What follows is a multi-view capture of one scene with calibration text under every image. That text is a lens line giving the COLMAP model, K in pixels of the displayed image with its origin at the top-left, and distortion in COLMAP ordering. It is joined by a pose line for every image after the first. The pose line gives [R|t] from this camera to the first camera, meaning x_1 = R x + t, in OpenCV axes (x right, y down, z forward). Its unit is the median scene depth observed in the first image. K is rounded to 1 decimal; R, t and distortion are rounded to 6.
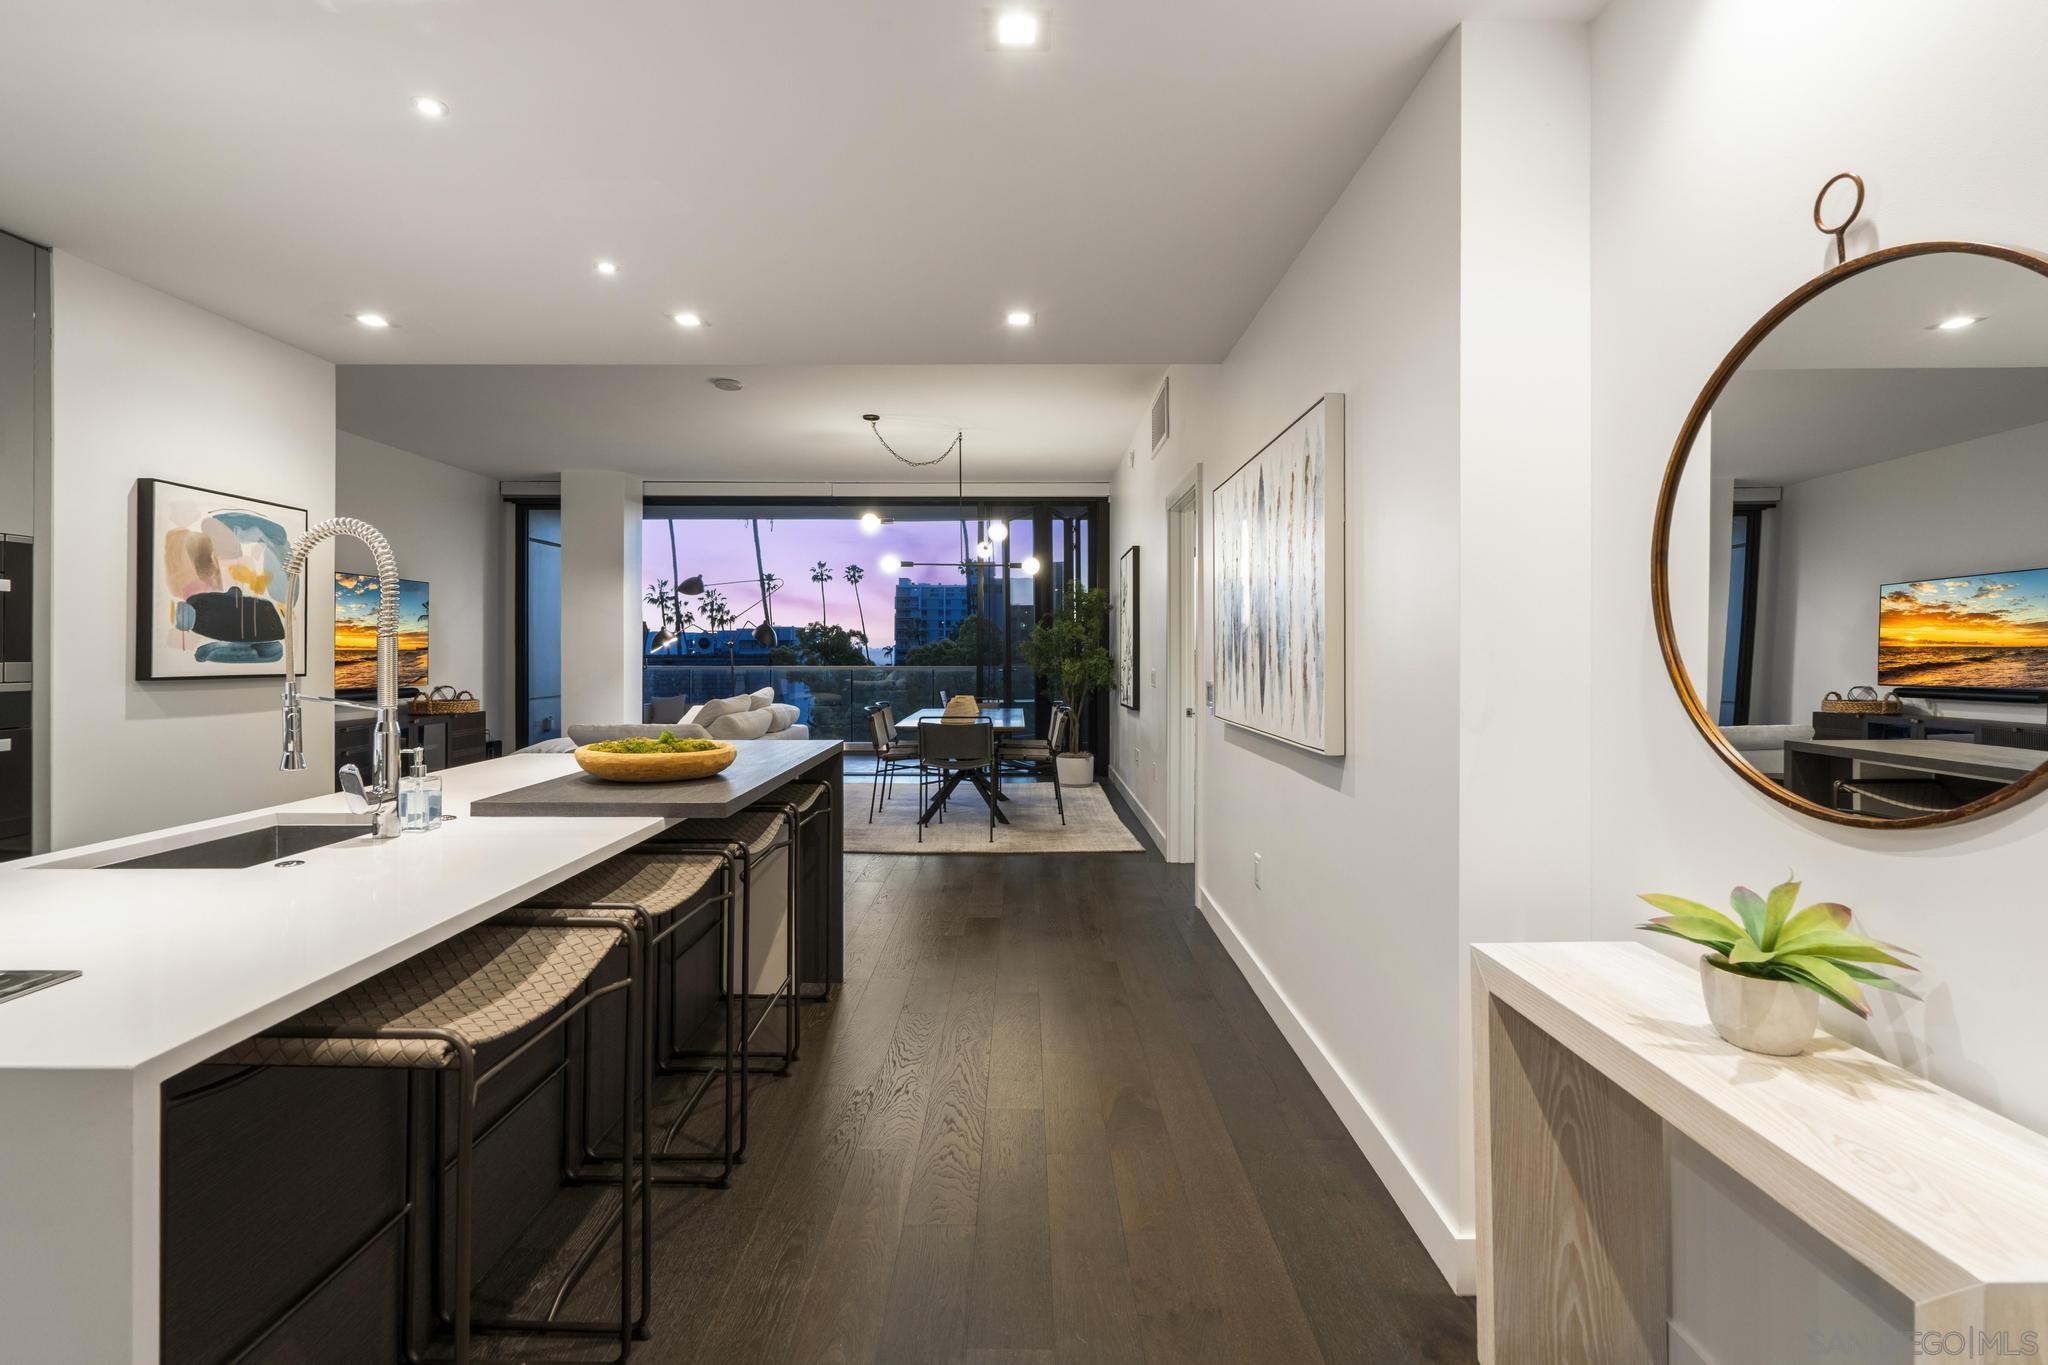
lens RADIAL K [[933.7, 0, 1020.4], [0, 933.7, 645.4], [0, 0, 1]] dist [-0.003556, 0.000613]
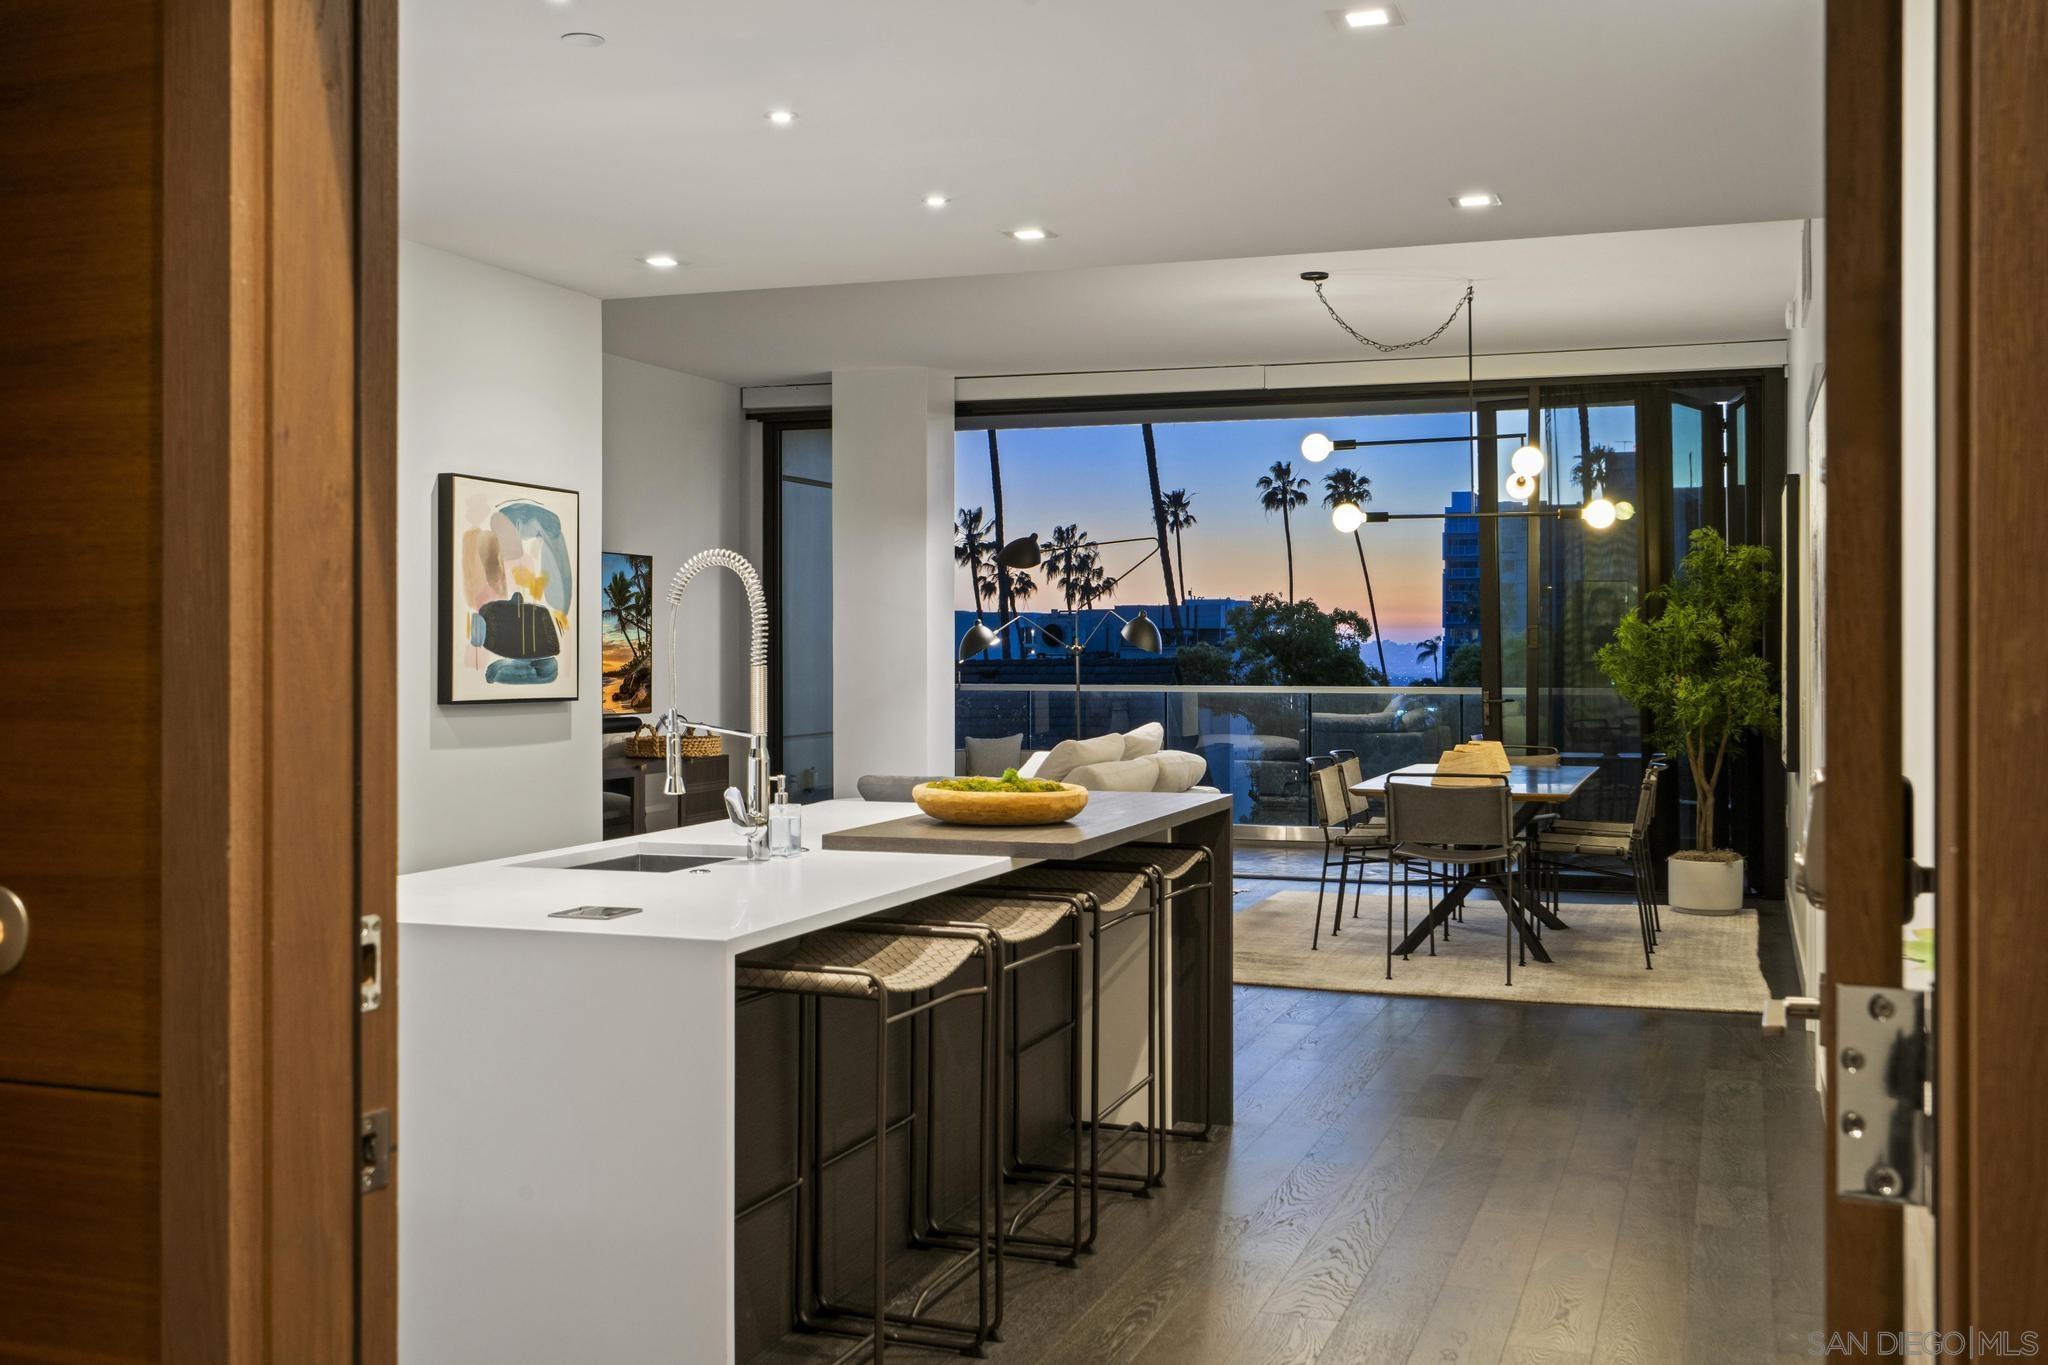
lens RADIAL K [[2006.4, 0, 1025.3], [0, 2006.4, 634.6], [0, 0, 1]] dist [-0.000965, -0.015519]
pose [[0.942505, -0.002843, -0.334181, 0.094048], [0.002403, 0.999996, -0.001730, -0.010848], [0.334185, 0.000828, 0.942507, -0.274953]]
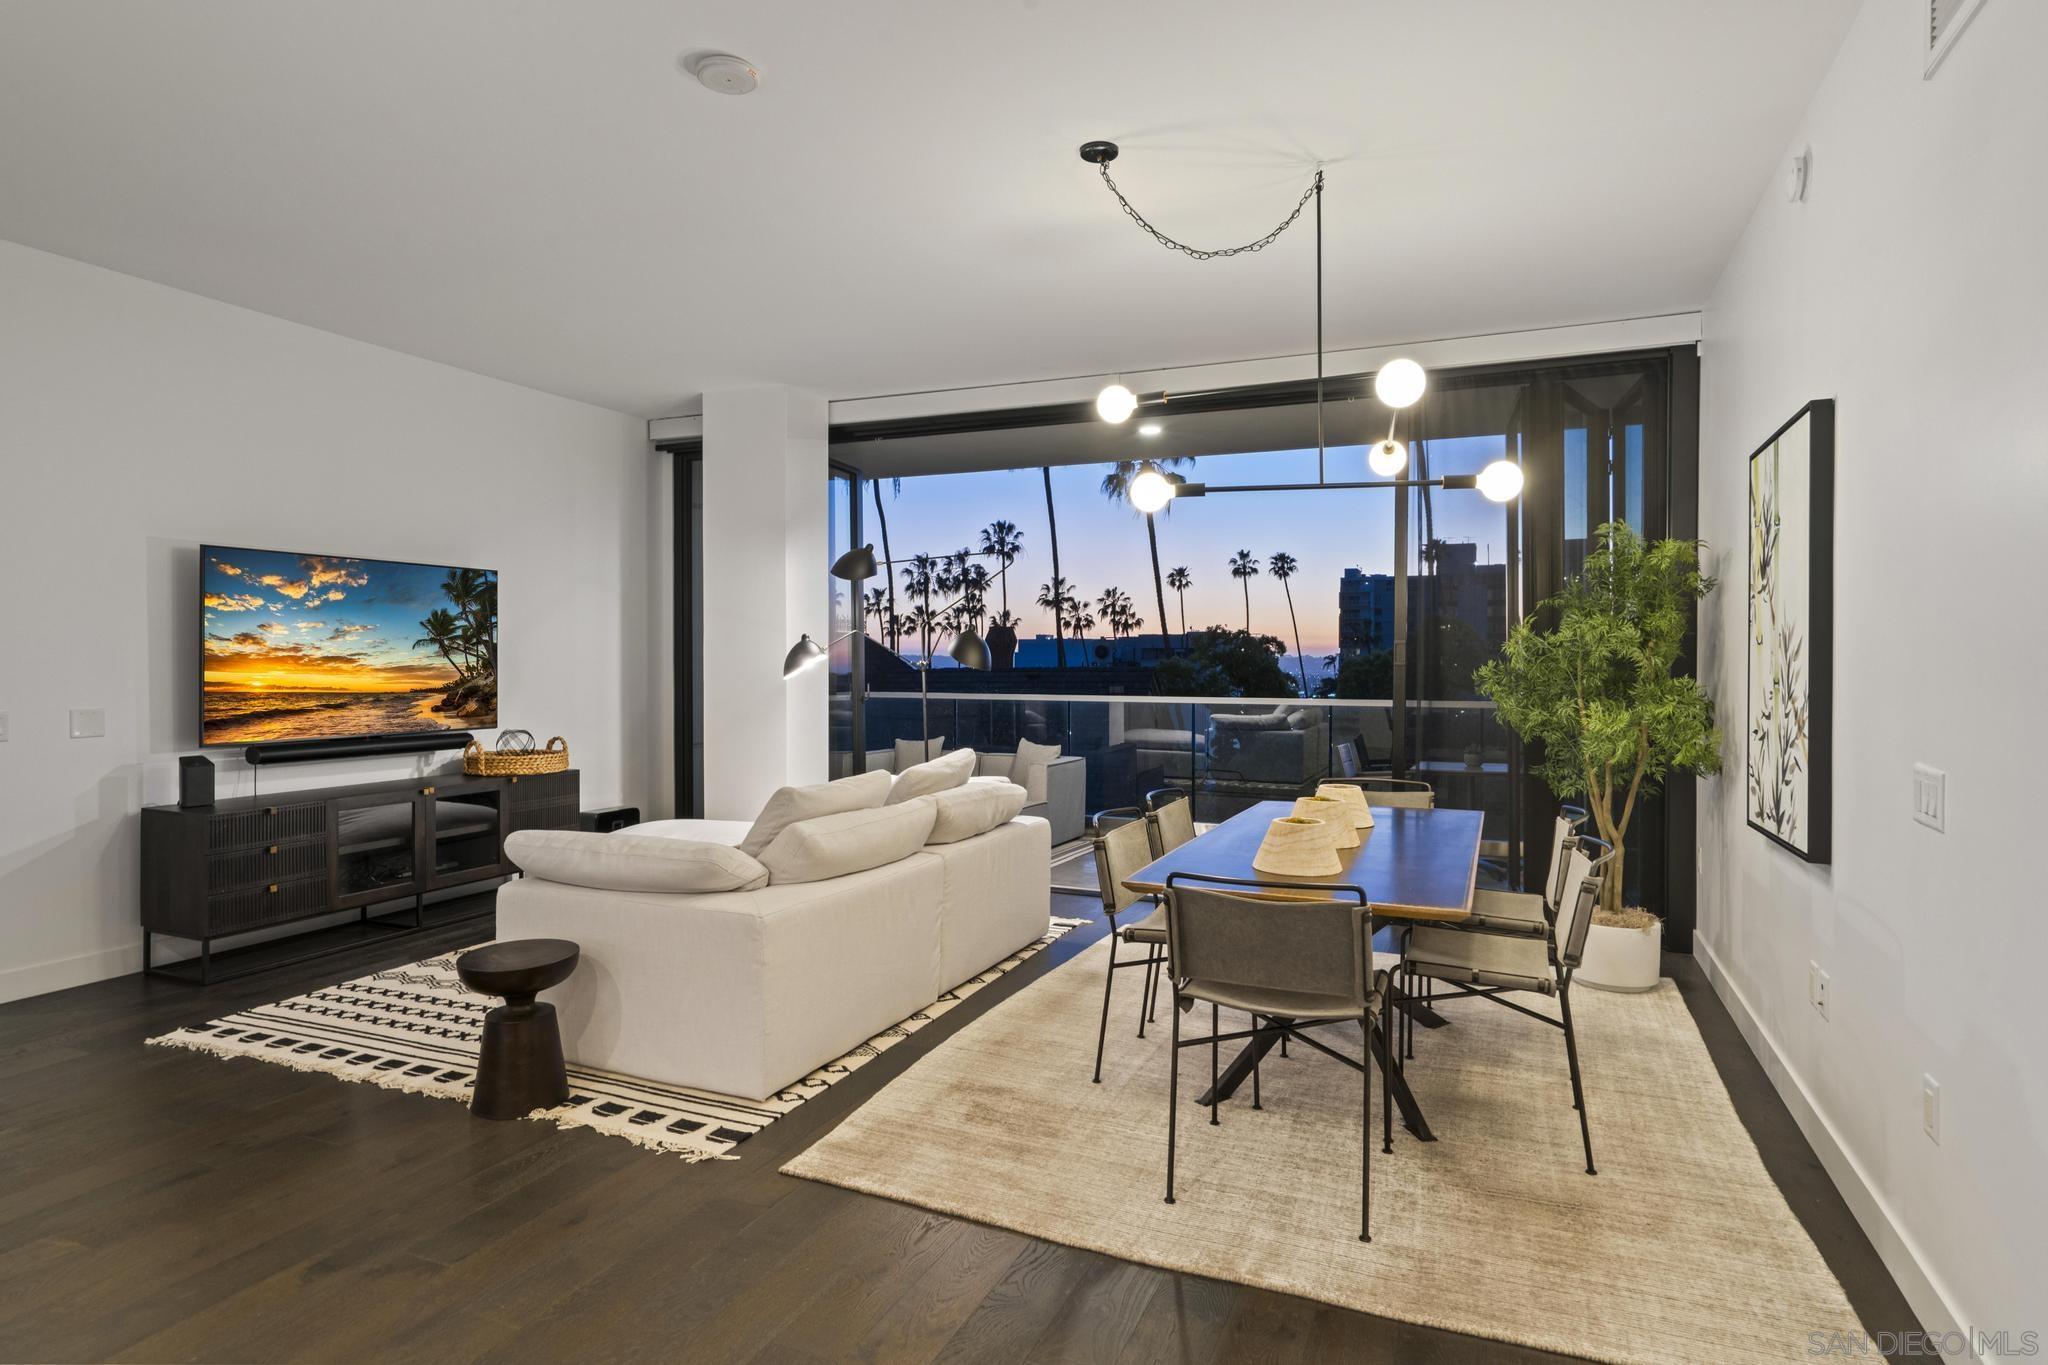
lens RADIAL K [[1122.9, 0, 1021.3], [0, 1122.9, 663.2], [0, 0, 1]] dist [0.006177, 0.001383]
pose [[0.916393, 0.003018, -0.400268, 0.017238], [0.000462, 0.999963, 0.008598, -0.010477], [0.400279, -0.008064, 0.916358, 0.493143]]
